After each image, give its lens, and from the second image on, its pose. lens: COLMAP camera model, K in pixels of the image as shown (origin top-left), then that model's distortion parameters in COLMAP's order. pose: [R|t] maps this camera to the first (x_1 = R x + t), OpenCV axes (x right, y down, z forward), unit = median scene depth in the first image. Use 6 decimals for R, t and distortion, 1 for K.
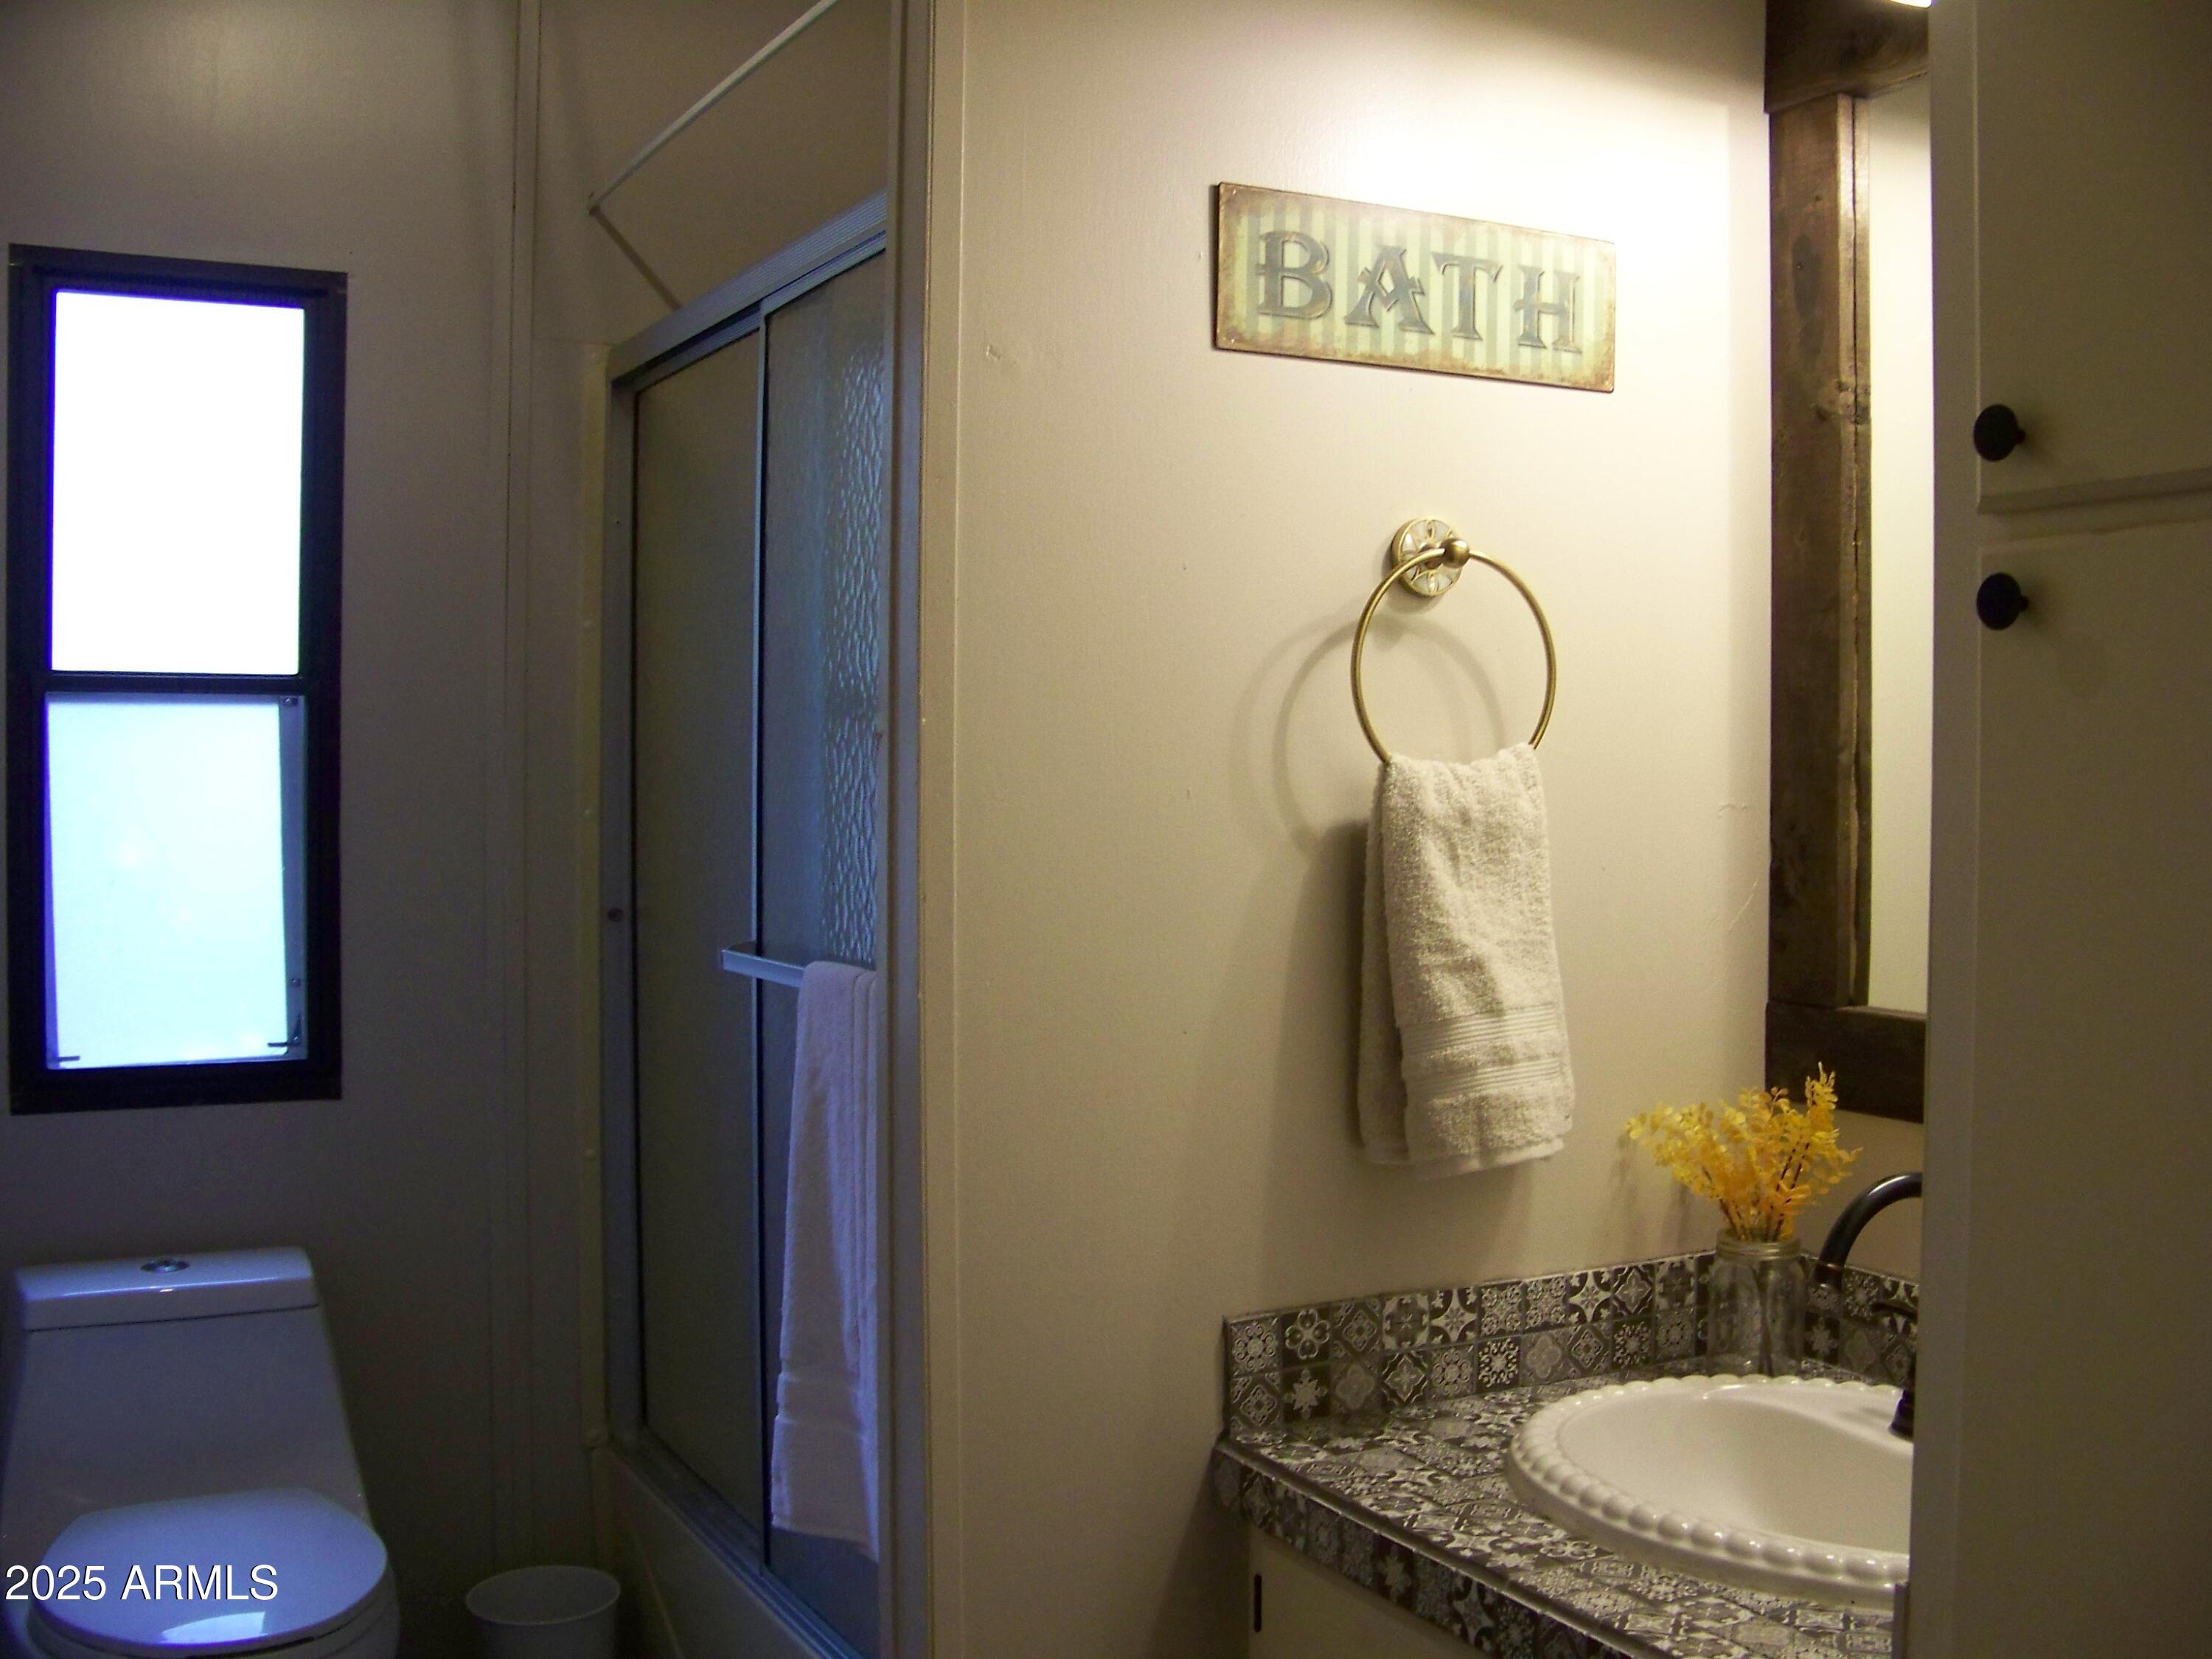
lens RADIAL K [[2356.1, 0, 1106.0], [0, 2356.1, 829.5], [0, 0, 1]] dist [-0.247130, 0.304431]
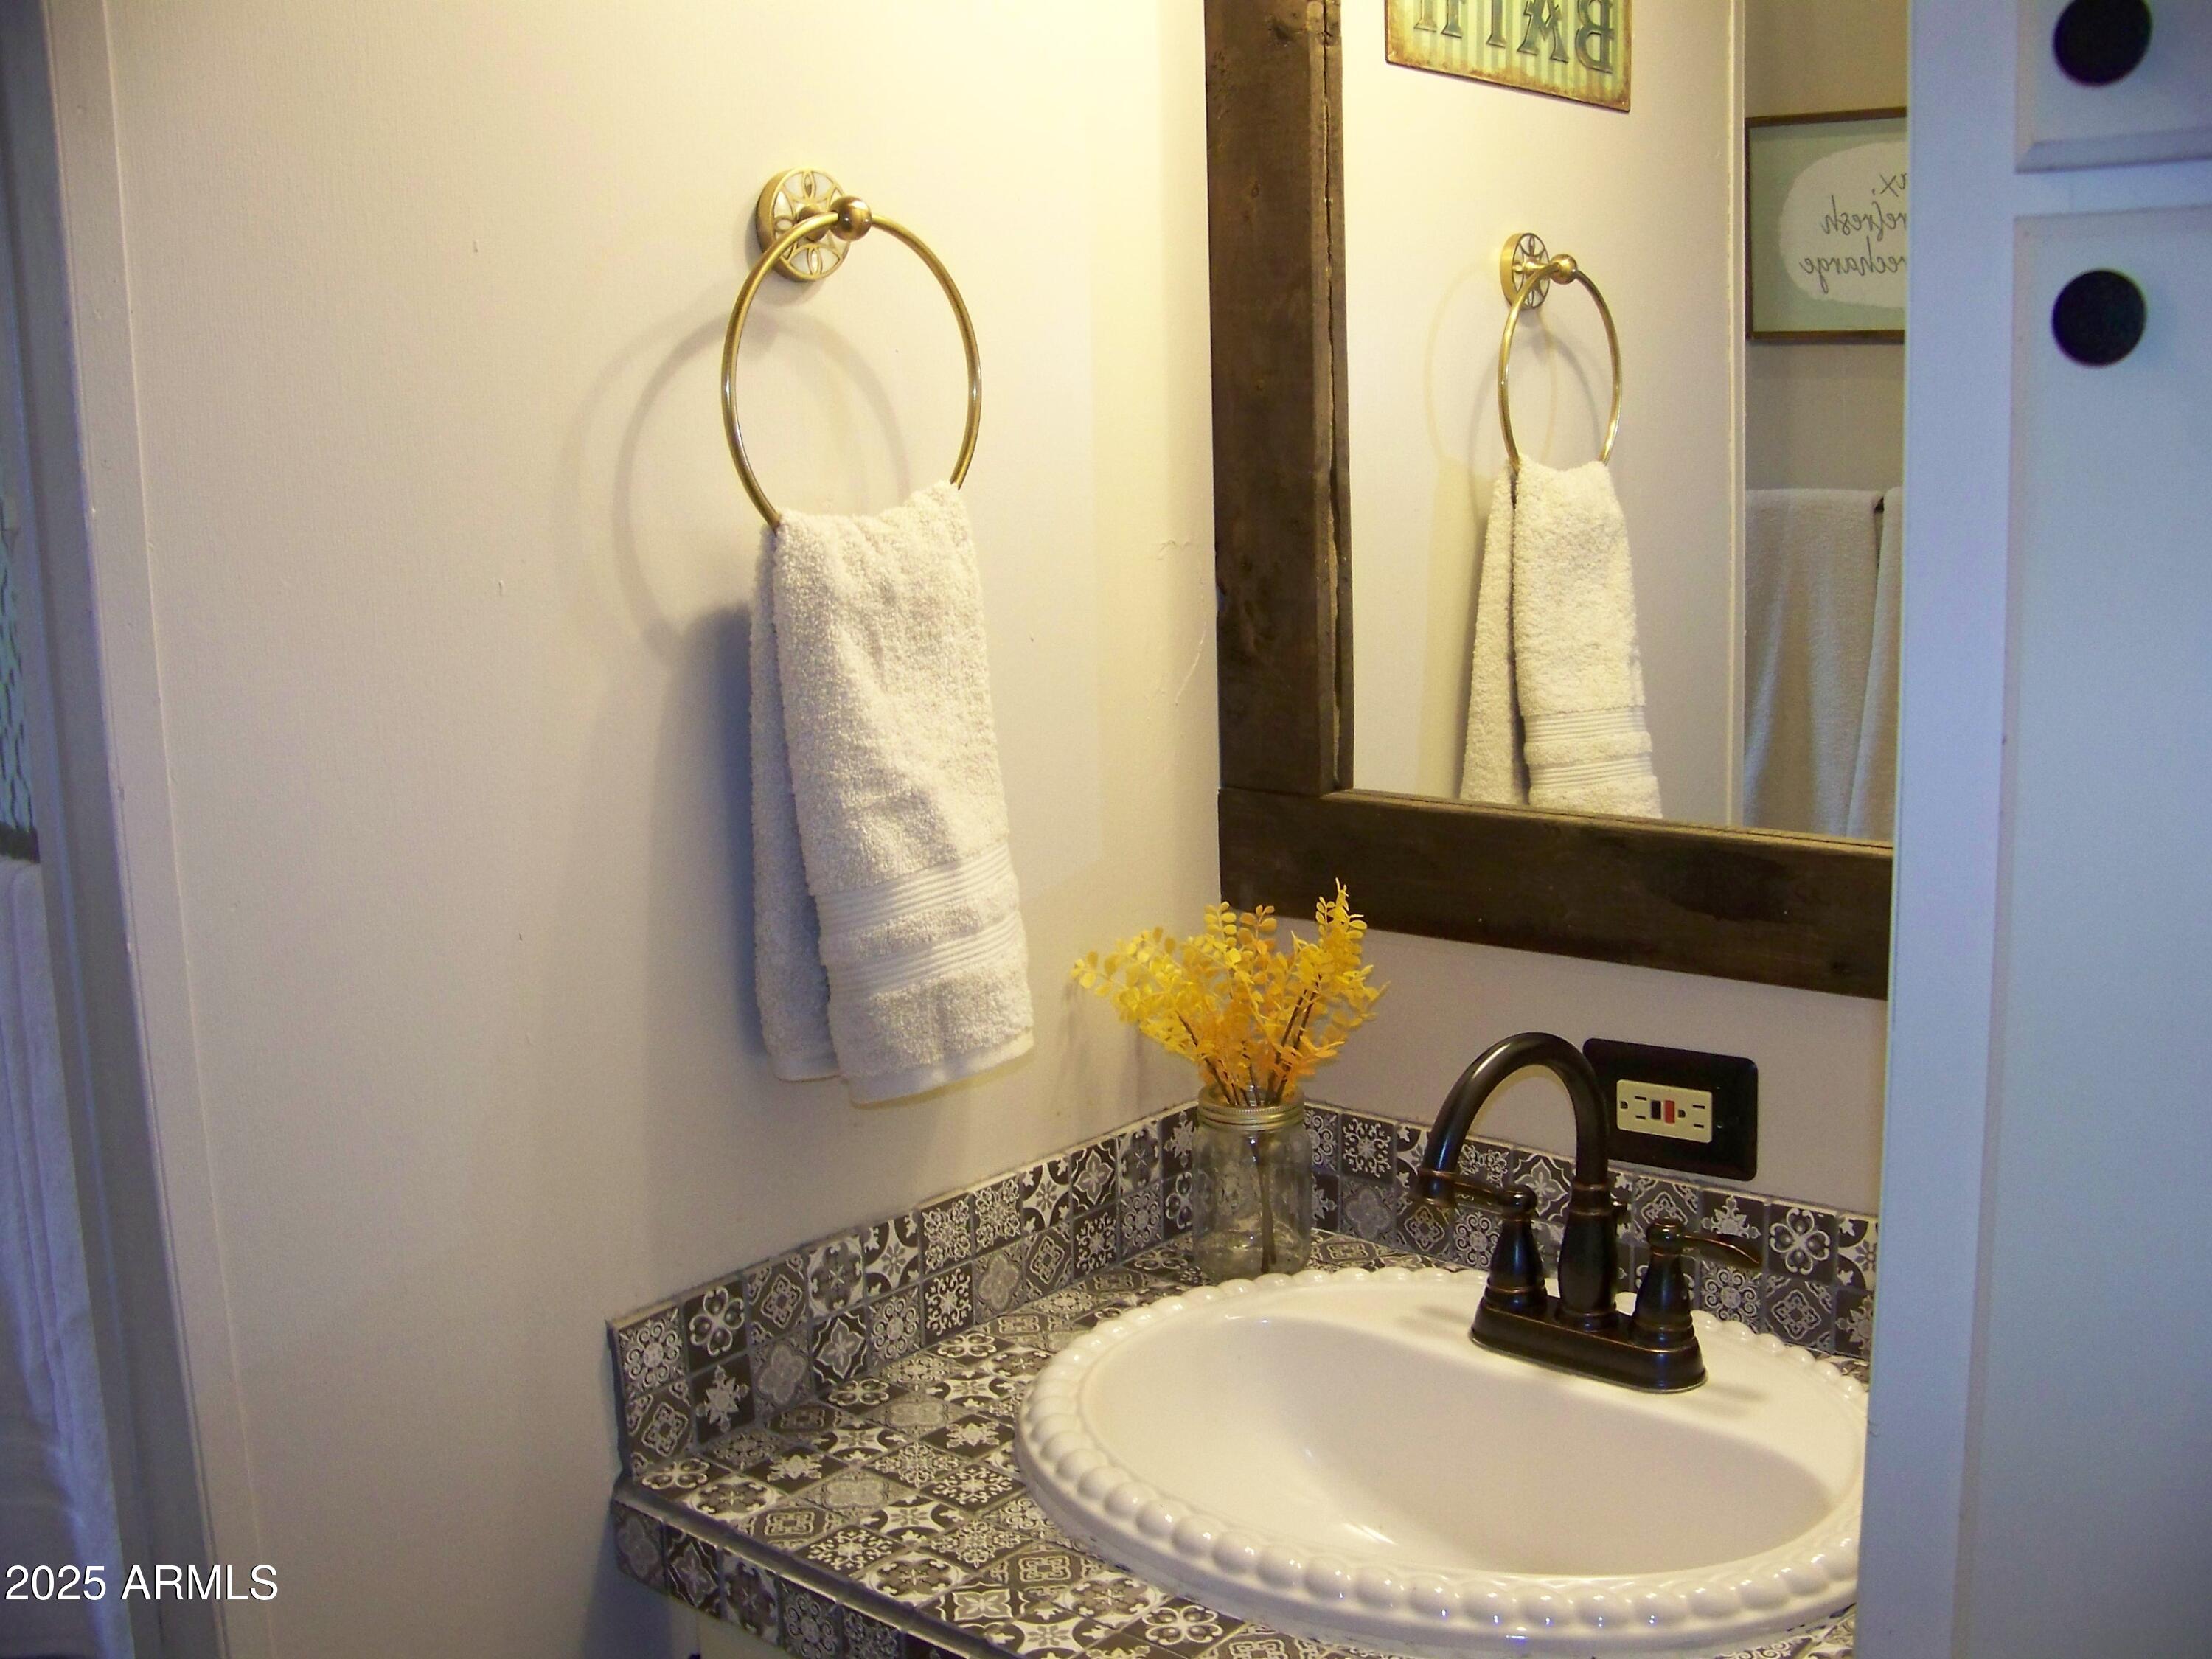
lens RADIAL K [[2356.1, 0, 1106.0], [0, 2356.1, 829.5], [0, 0, 1]] dist [-0.247130, 0.304431]
pose [[0.921980, -0.095873, 0.375183, -0.058370], [0.040899, 0.987557, 0.151853, -0.039452], [-0.385073, -0.124661, 0.914428, 0.313350]]
